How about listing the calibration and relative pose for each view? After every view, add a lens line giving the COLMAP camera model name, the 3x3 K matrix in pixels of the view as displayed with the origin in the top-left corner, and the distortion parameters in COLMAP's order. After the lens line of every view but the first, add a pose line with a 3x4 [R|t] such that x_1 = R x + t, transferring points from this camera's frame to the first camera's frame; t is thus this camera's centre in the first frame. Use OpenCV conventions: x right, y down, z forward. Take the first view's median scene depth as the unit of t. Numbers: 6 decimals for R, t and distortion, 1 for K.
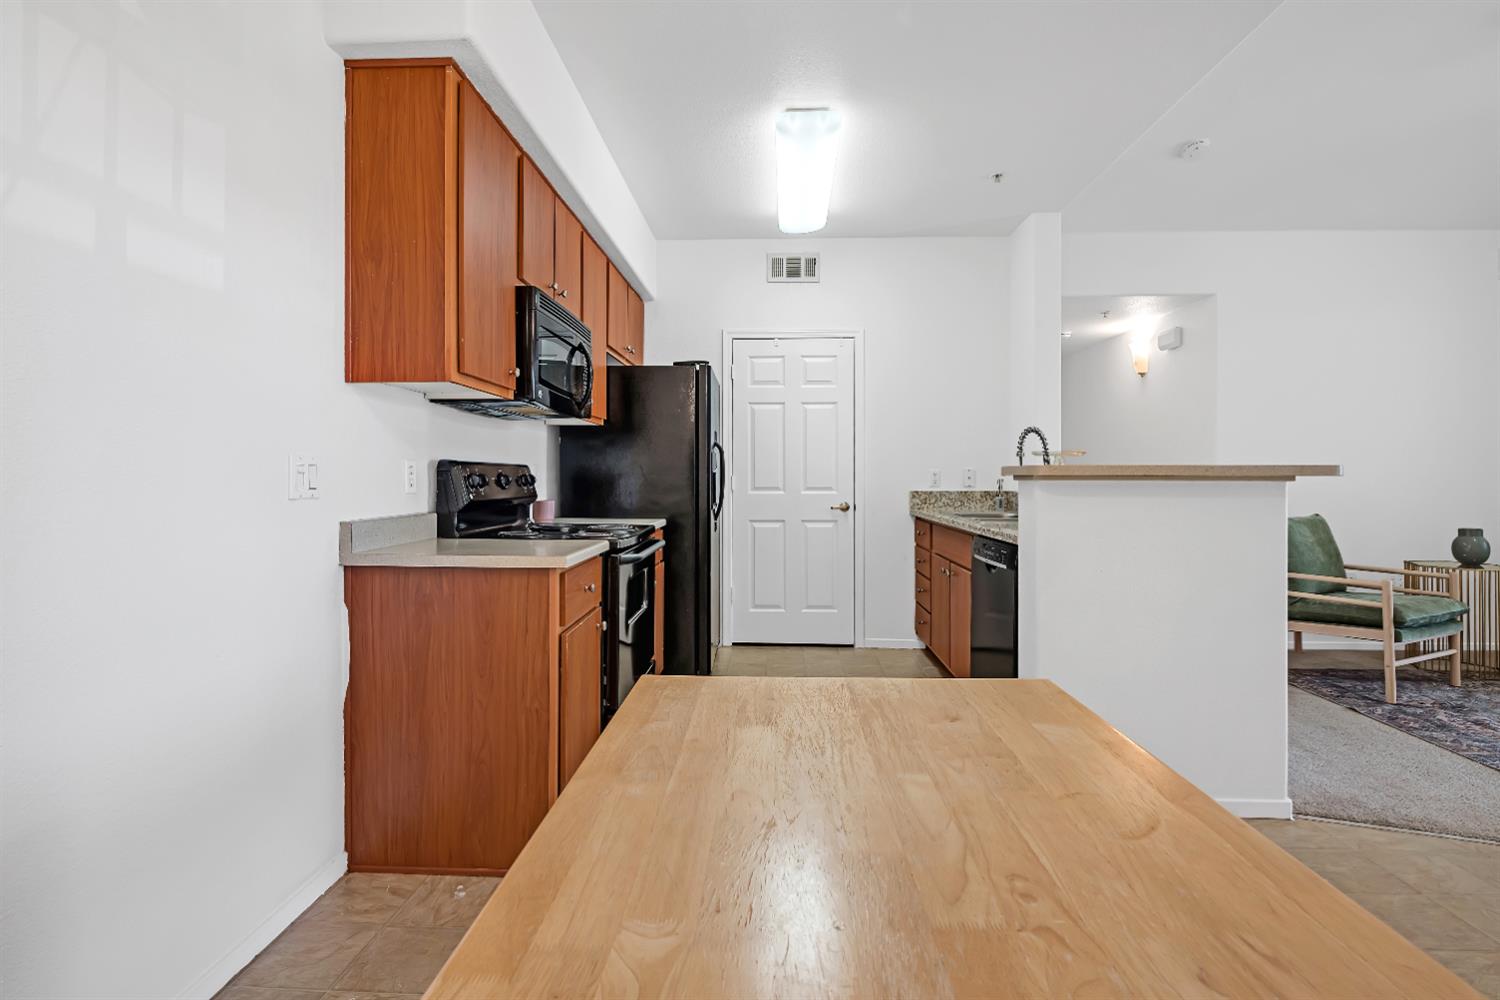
lens RADIAL K [[702.4, 0, 752.5], [0, 702.4, 476.4], [0, 0, 1]] dist [-0.000896, -0.000969]
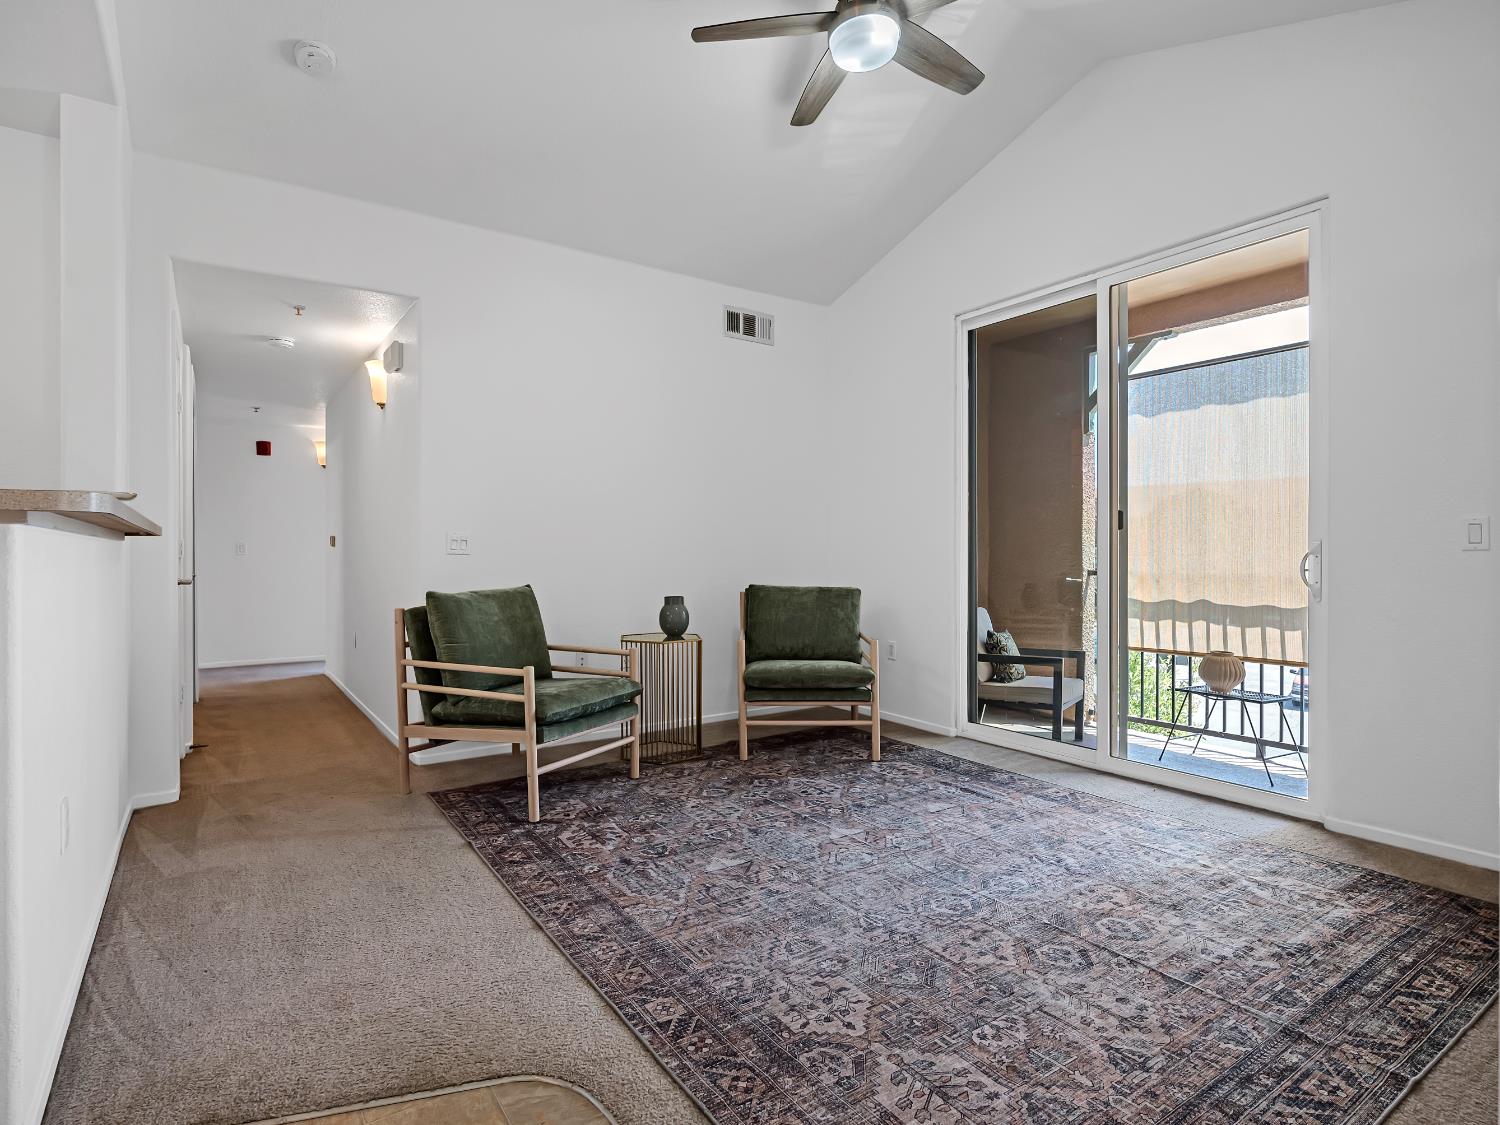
lens RADIAL K [[782.6, 0, 743.5], [0, 782.6, 565.6], [0, 0, 1]] dist [-0.006410, -0.000312]
pose [[0.801630, -0.011532, 0.597710, 0.447752], [0.001170, 0.999842, 0.017721, 0.014701], [-0.597820, -0.013507, 0.801517, 0.119434]]
